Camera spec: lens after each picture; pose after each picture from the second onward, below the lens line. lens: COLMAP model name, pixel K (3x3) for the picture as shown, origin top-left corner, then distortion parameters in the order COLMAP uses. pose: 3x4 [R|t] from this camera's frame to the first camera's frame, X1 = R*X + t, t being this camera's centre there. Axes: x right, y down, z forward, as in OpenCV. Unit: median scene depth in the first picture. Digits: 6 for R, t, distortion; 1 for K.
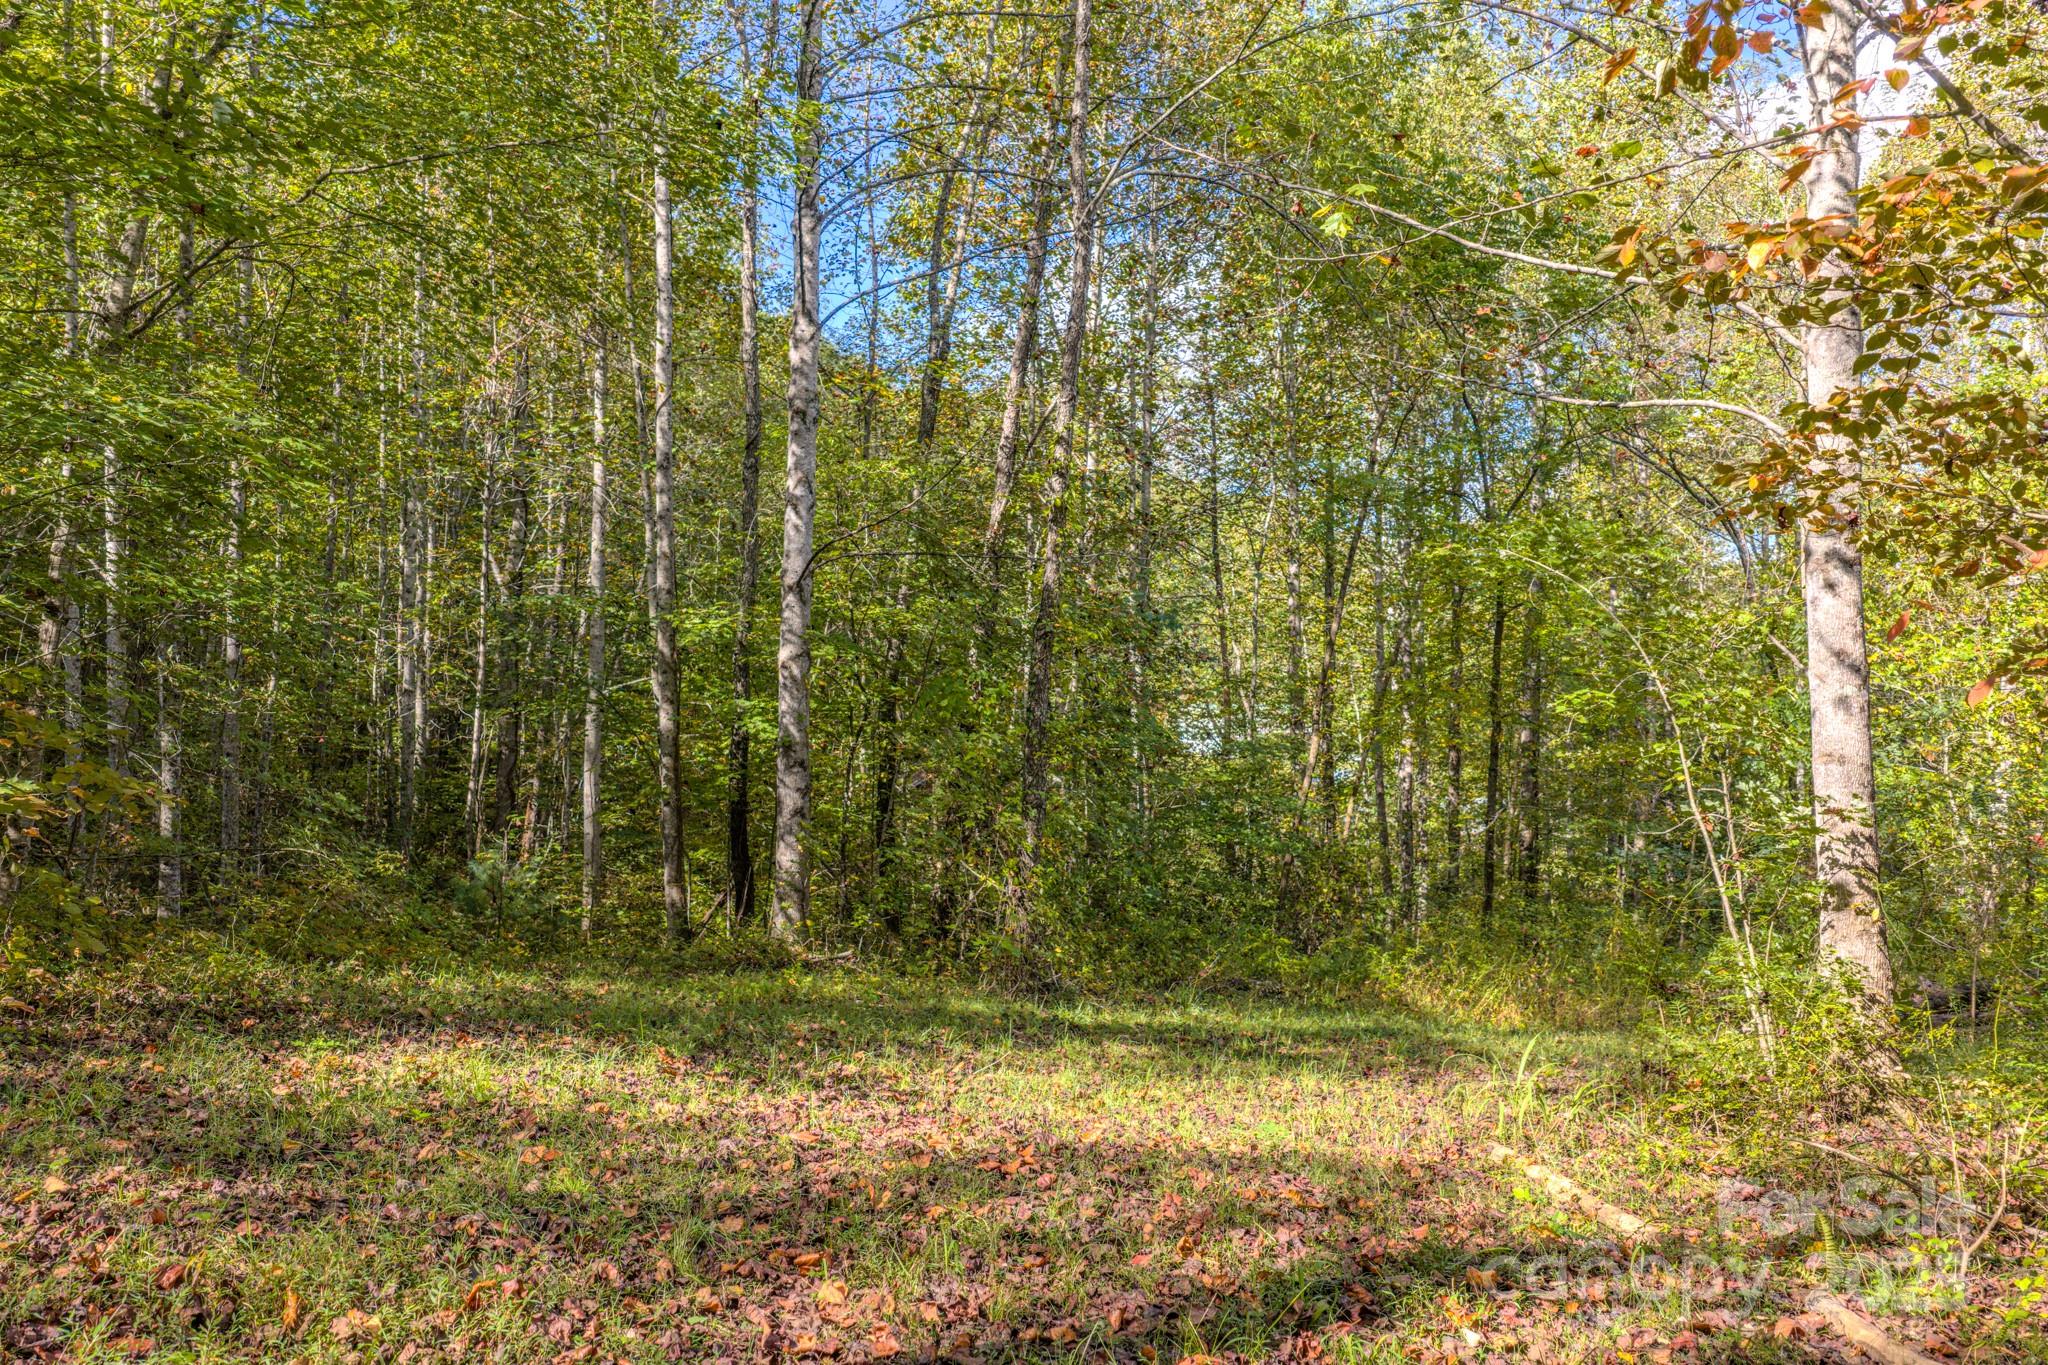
lens RADIAL K [[1676.4, 0, 1021.8], [0, 1676.4, 675.5], [0, 0, 1]] dist [0.021566, -0.019870]
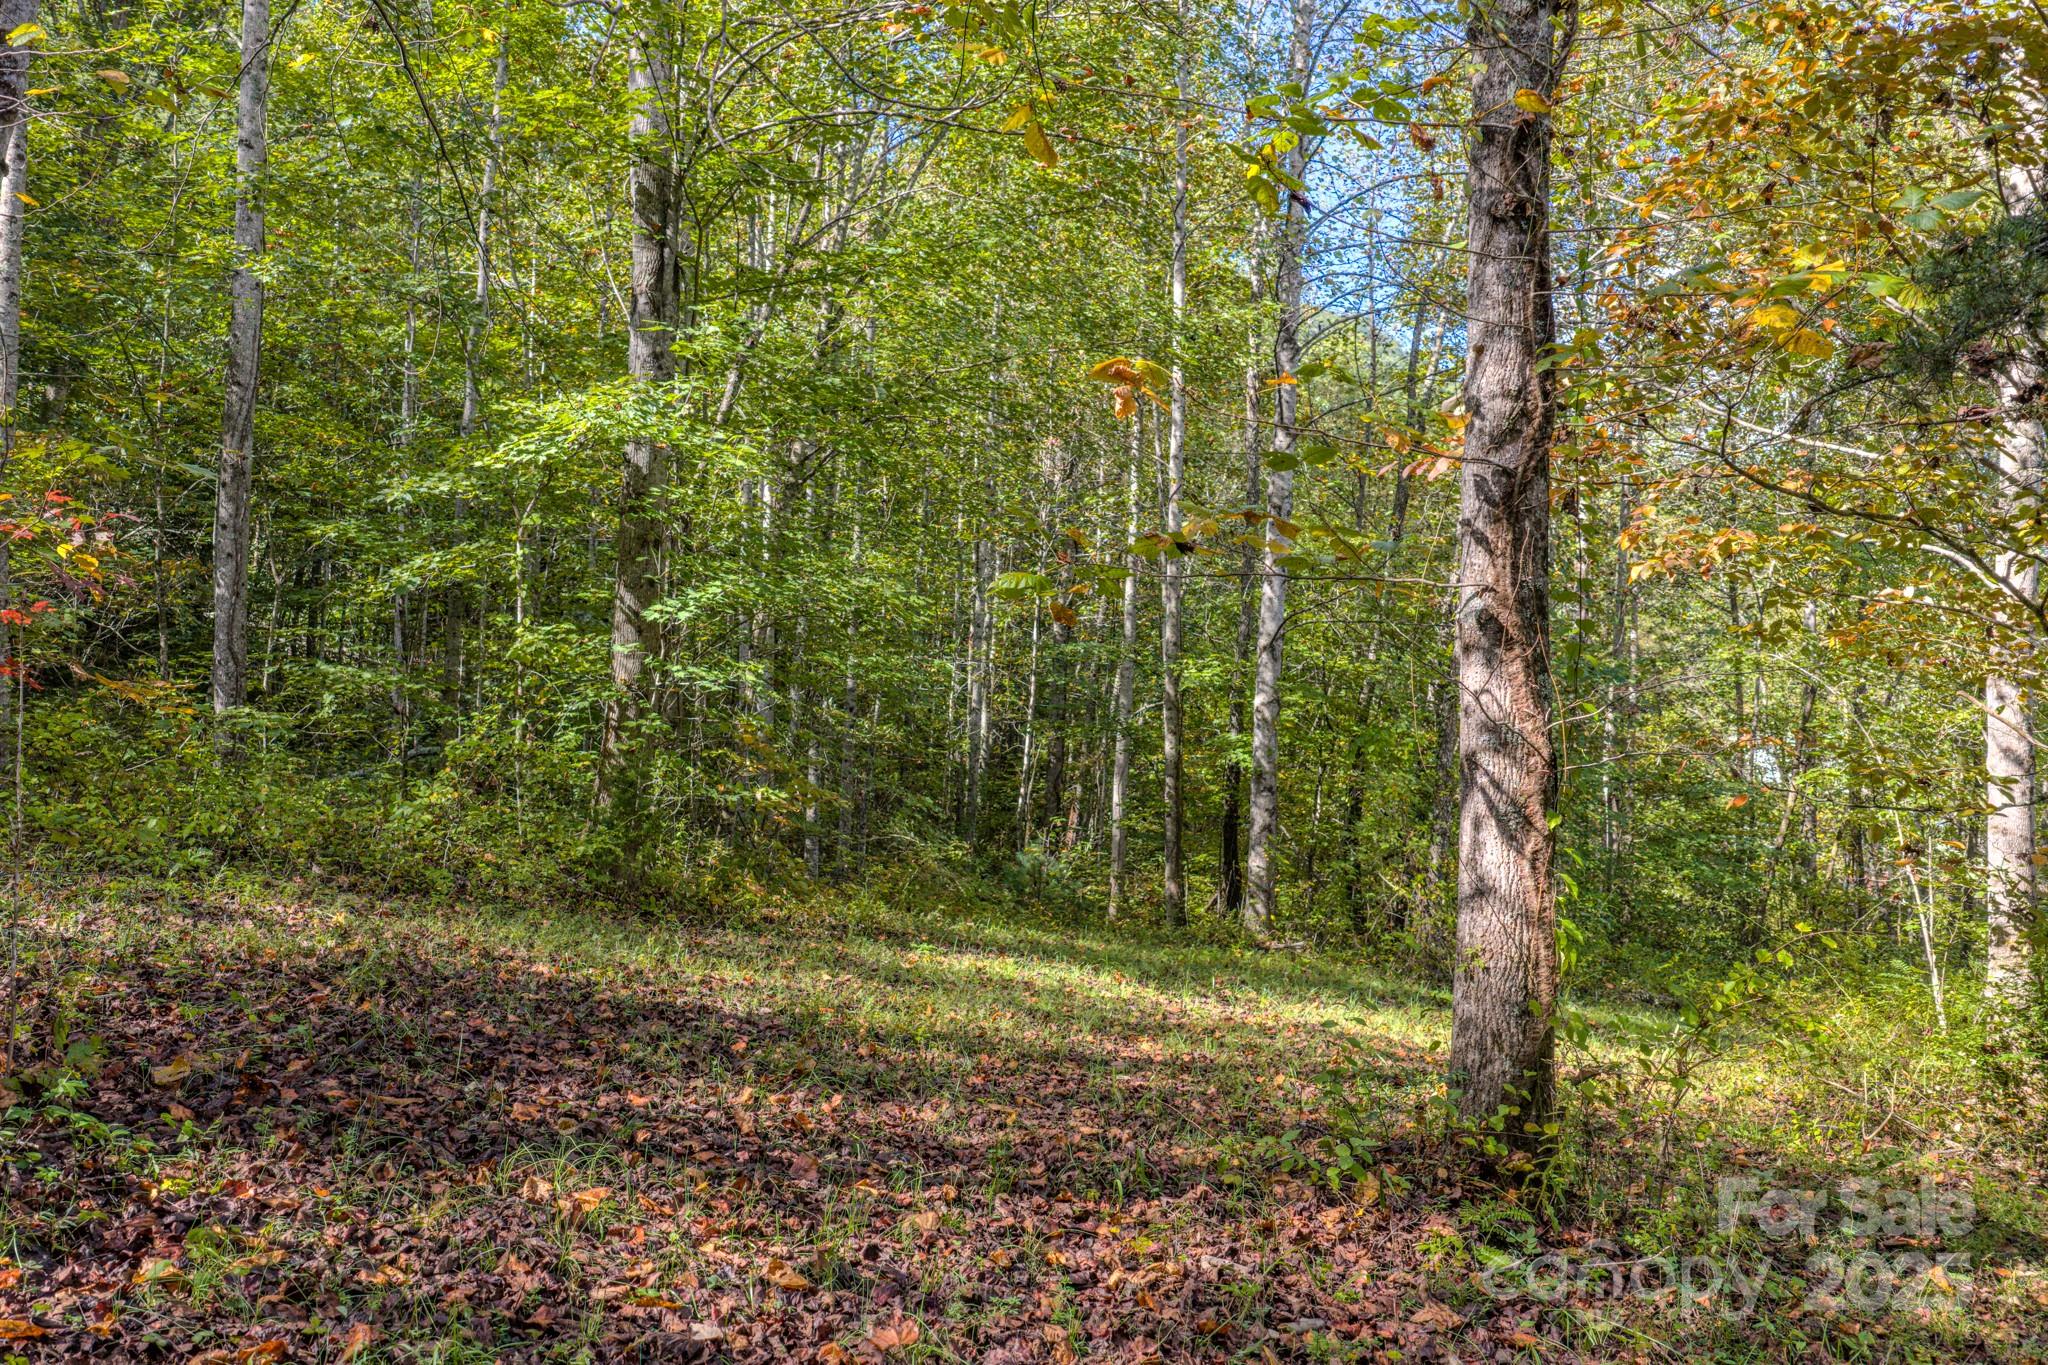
lens RADIAL K [[1676.4, 0, 1022.2], [0, 1676.4, 683.8], [0, 0, 1]] dist [0.021566, -0.019870]
pose [[0.948059, 0.025204, -0.317093, 0.082826], [-0.025660, 0.999667, 0.002739, -0.023006], [0.317056, 0.005540, 0.948390, -0.228696]]
